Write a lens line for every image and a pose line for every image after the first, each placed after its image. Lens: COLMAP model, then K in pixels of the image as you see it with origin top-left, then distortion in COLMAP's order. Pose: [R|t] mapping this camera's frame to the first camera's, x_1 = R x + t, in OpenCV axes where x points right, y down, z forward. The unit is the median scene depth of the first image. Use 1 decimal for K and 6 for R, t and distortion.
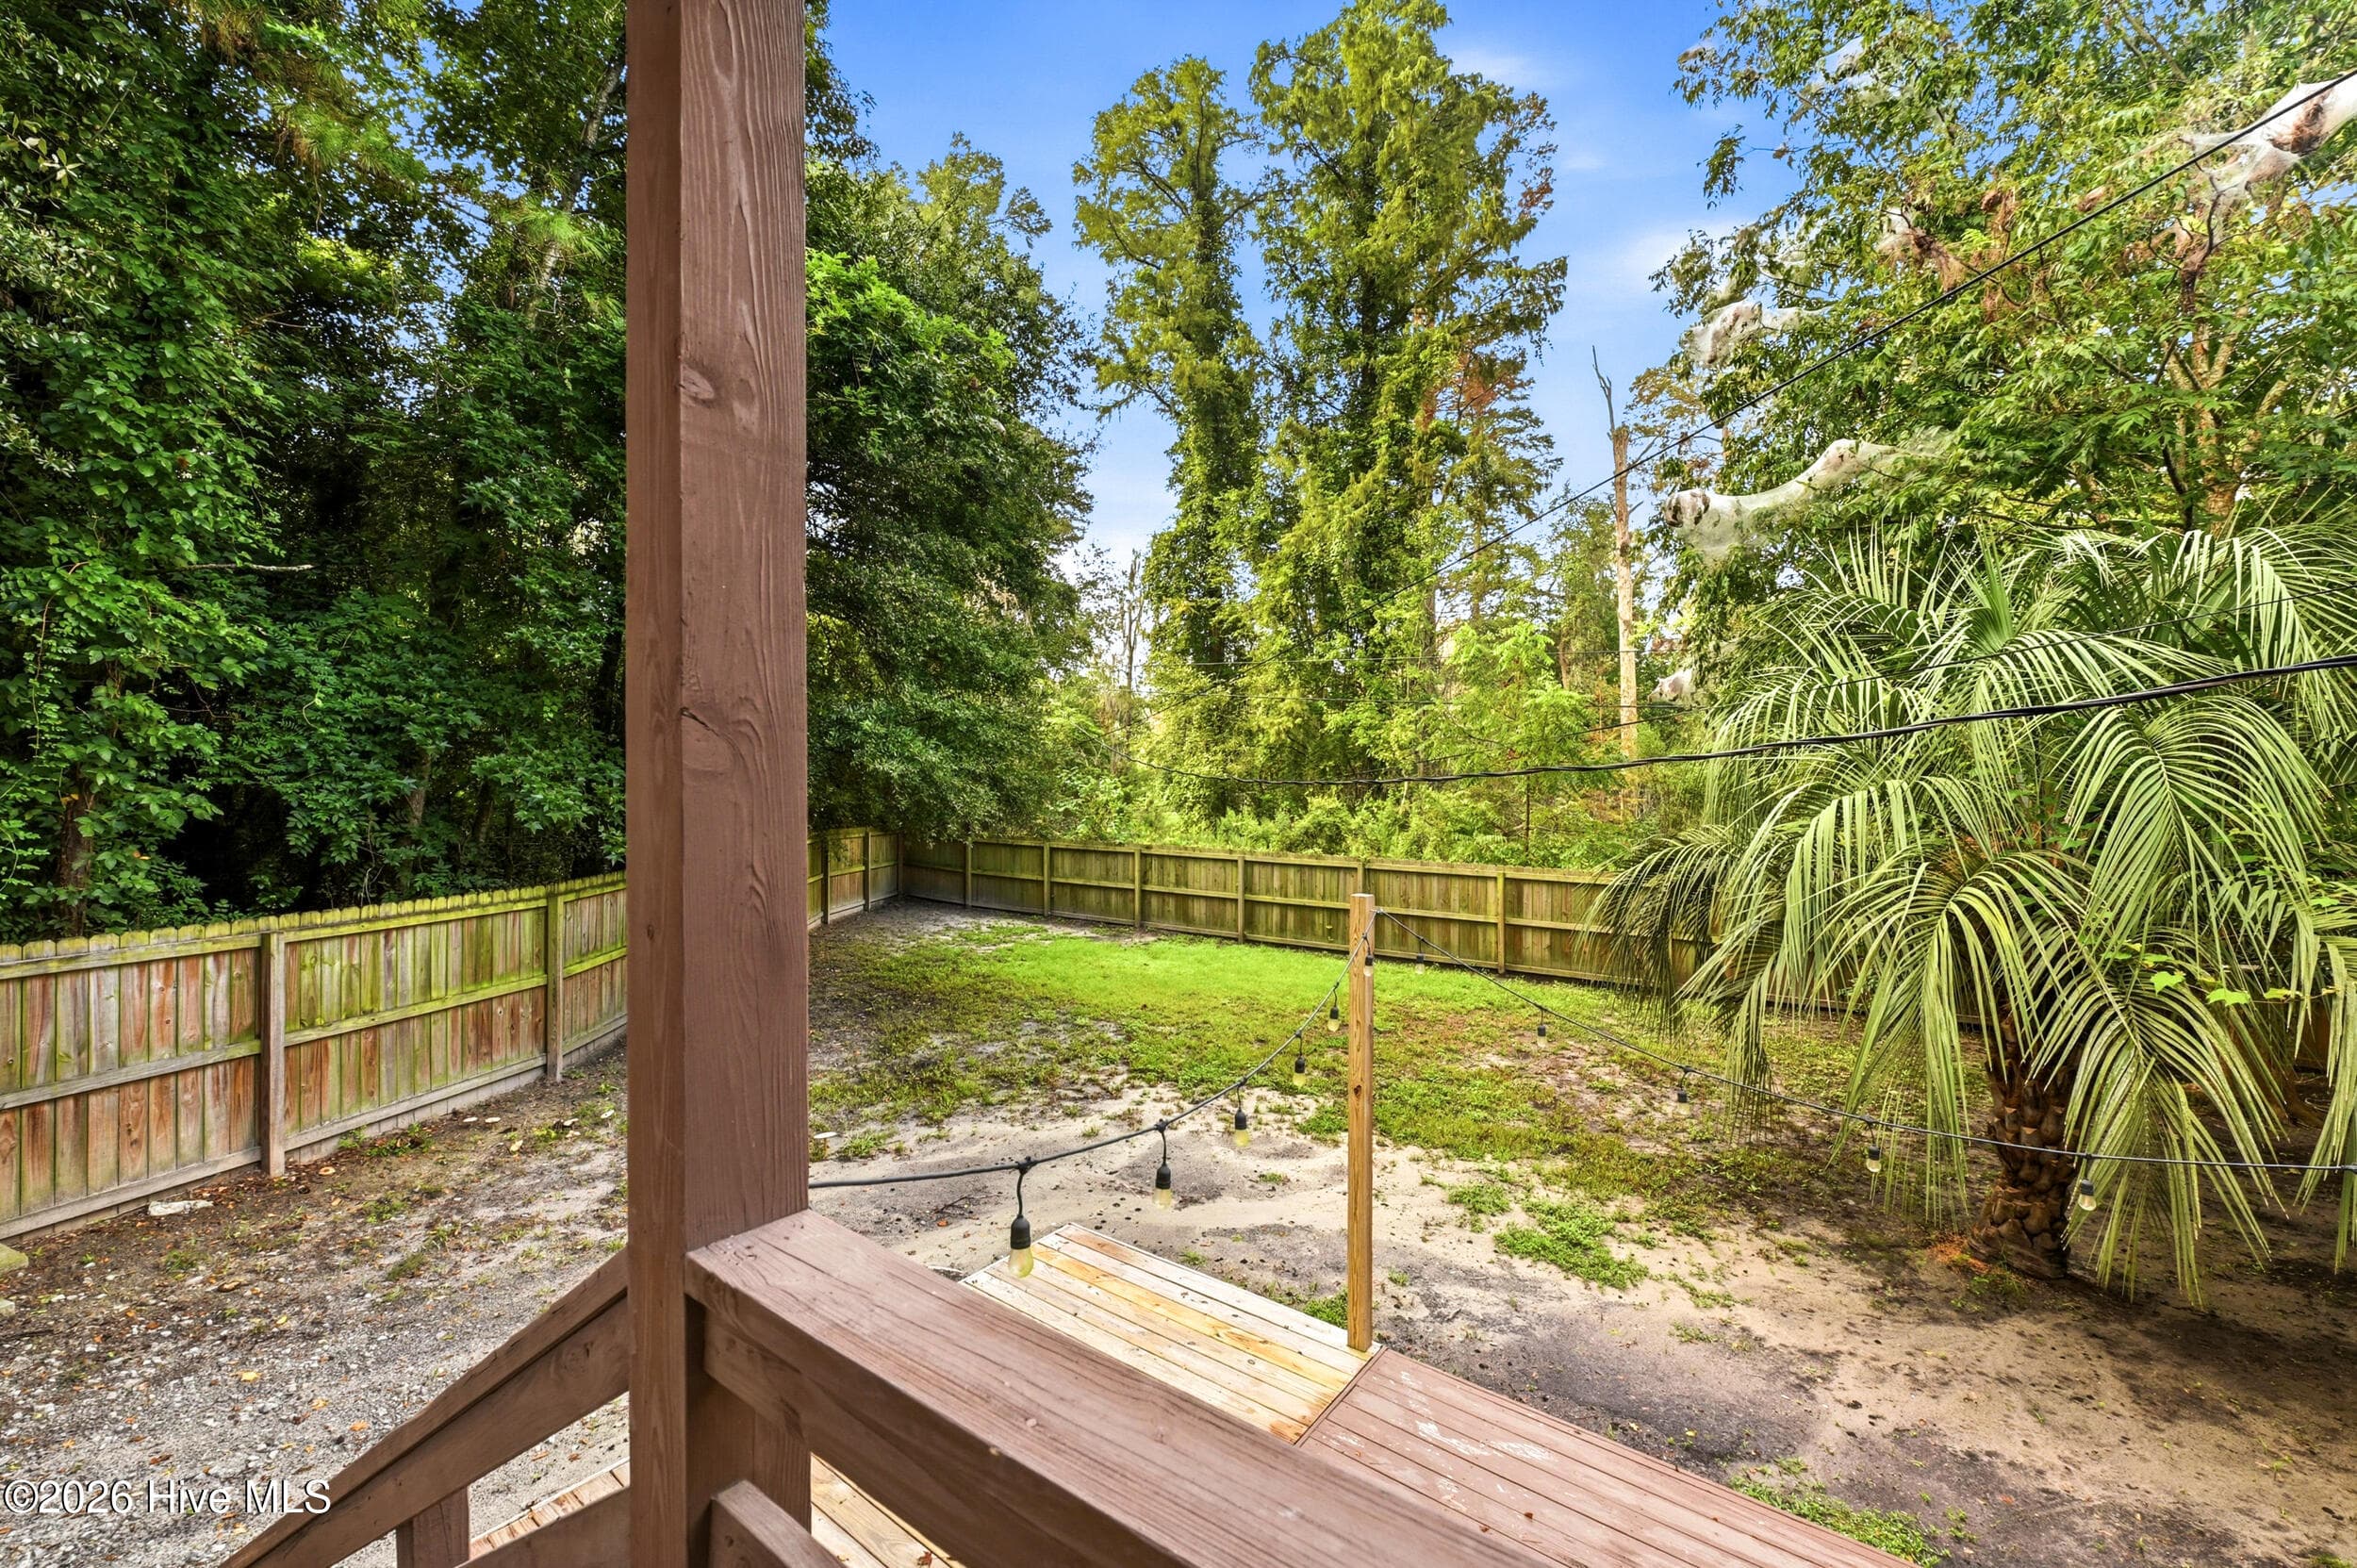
lens RADIAL K [[933.4, 0, 1168.4], [0, 933.4, 767.2], [0, 0, 1]] dist [-0.010138, -0.000851]
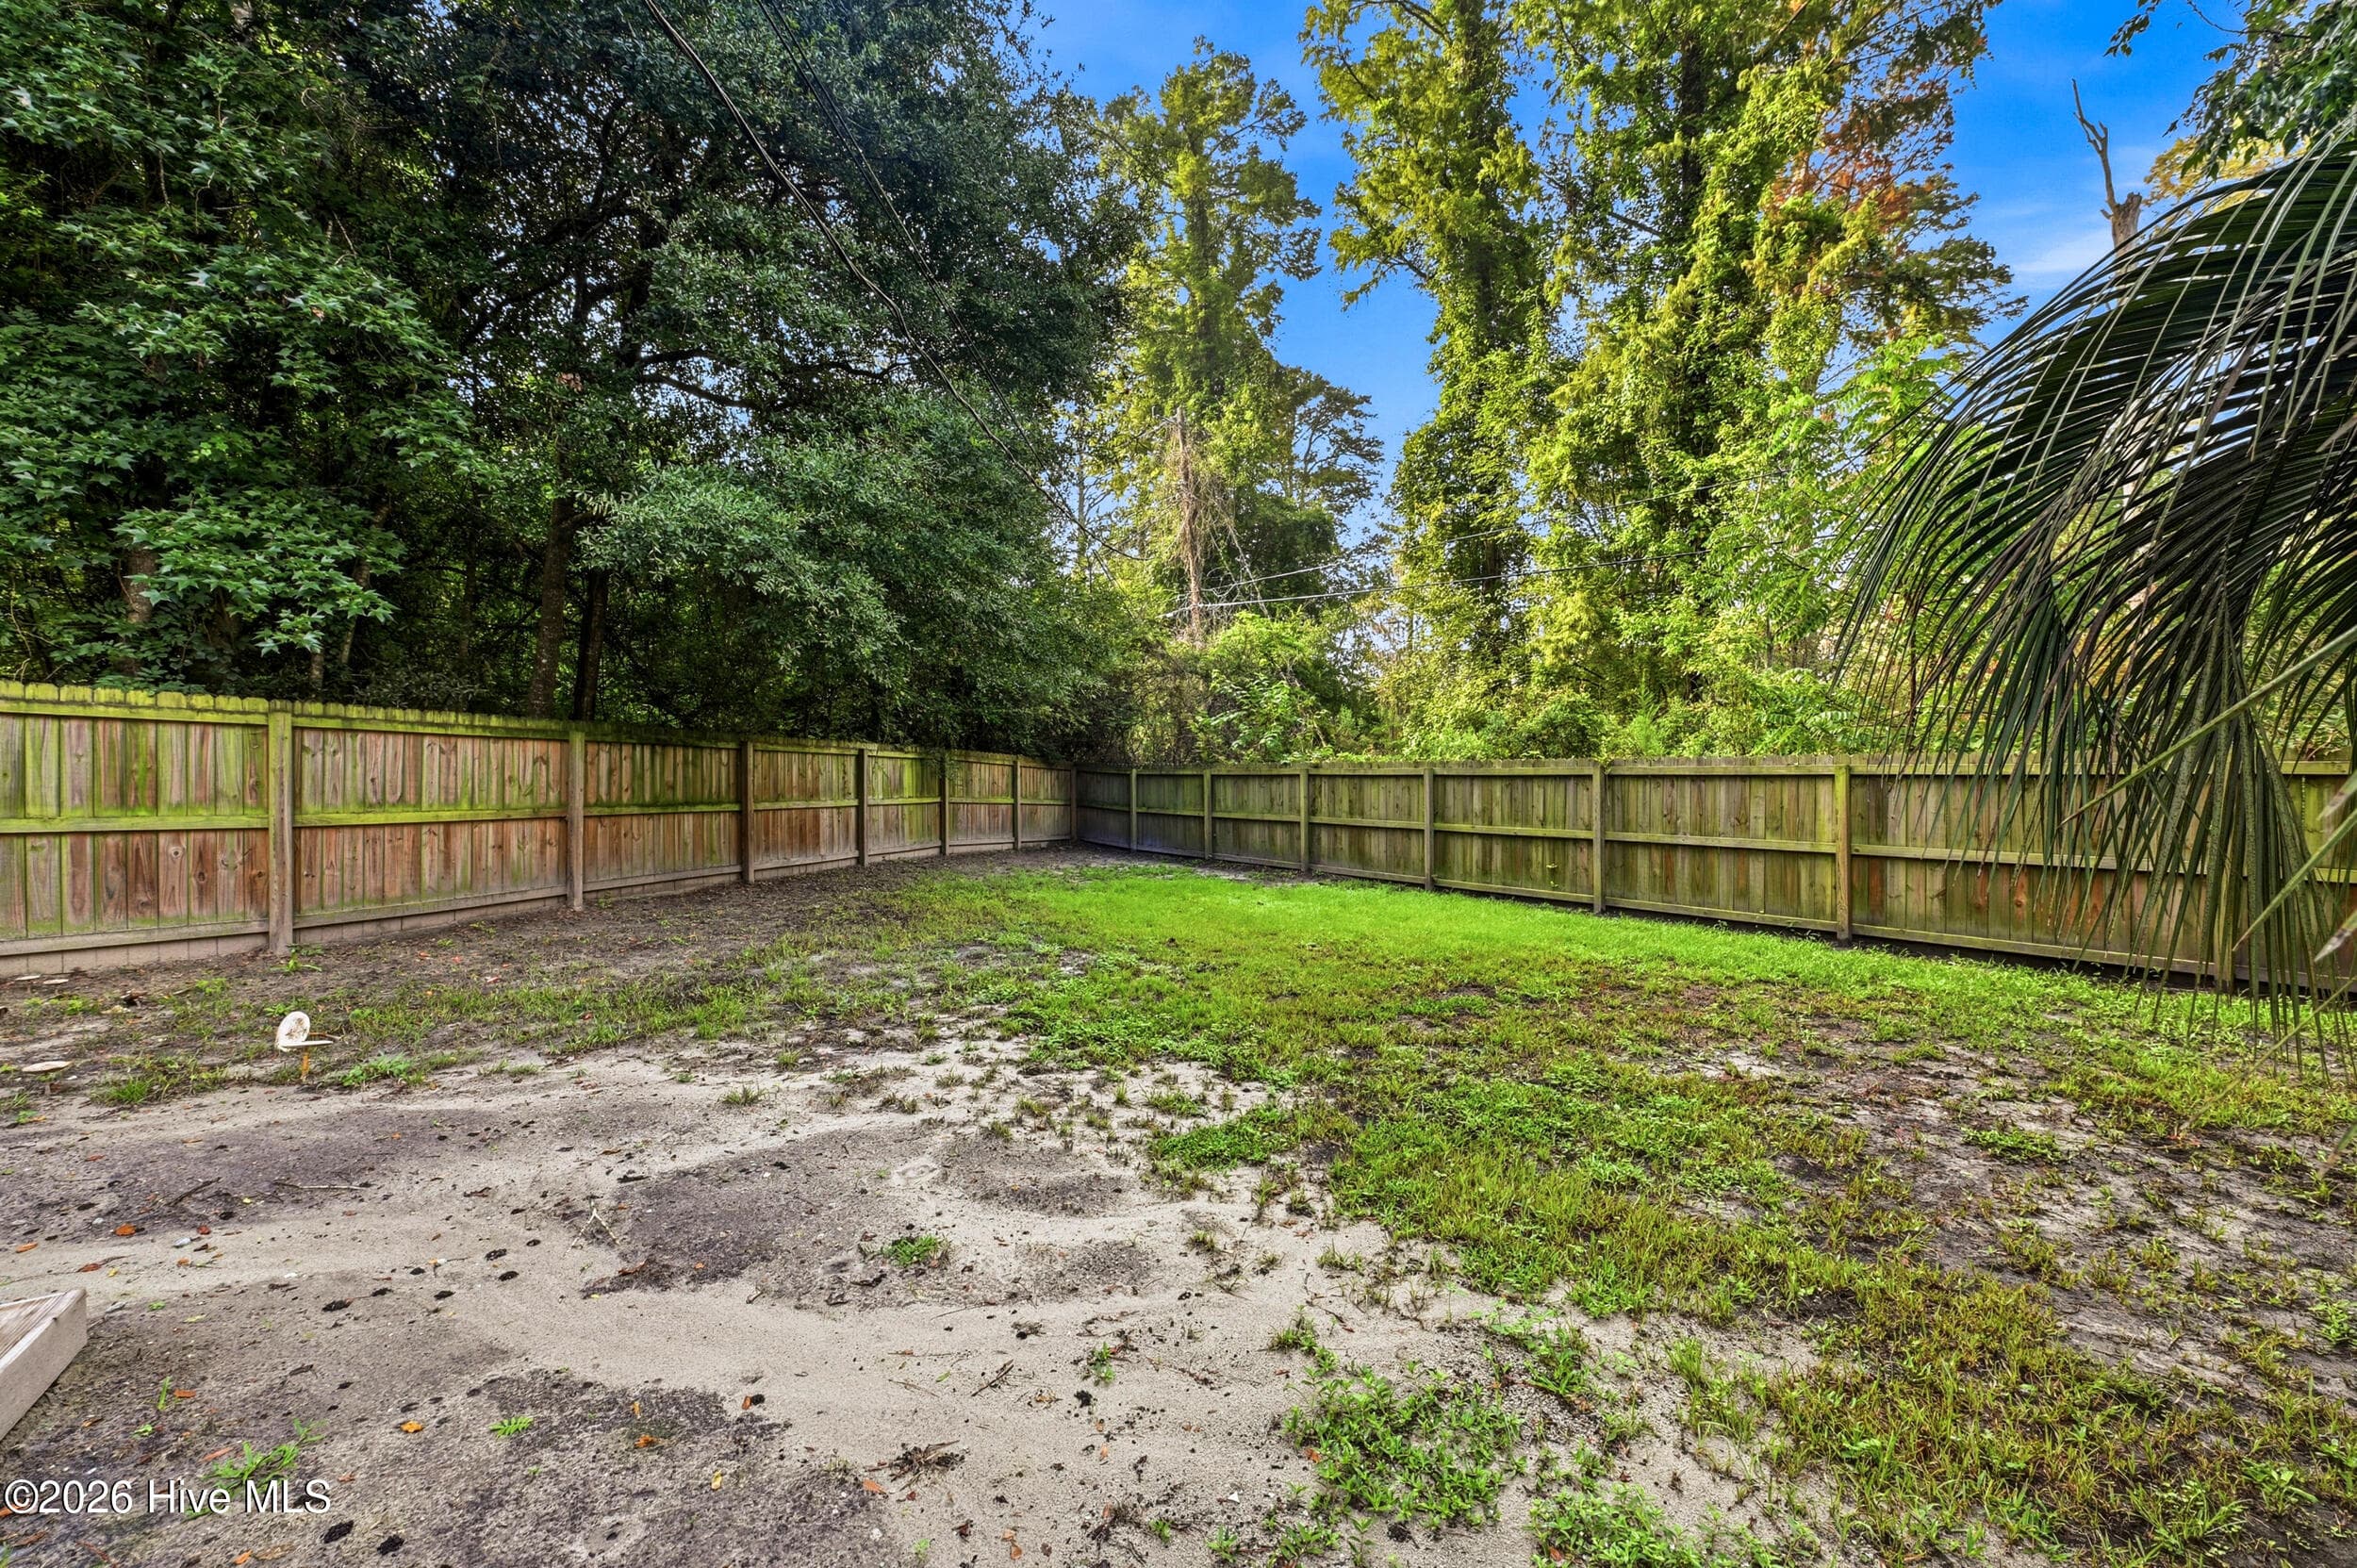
lens RADIAL K [[933.4, 0, 1168.7], [0, 933.4, 785.9], [0, 0, 1]] dist [-0.010138, -0.000851]
pose [[0.937189, -0.003650, -0.348803, 0.165585], [0.010369, 0.999795, 0.017399, 0.111191], [0.348668, -0.019923, 0.937034, 0.314777]]
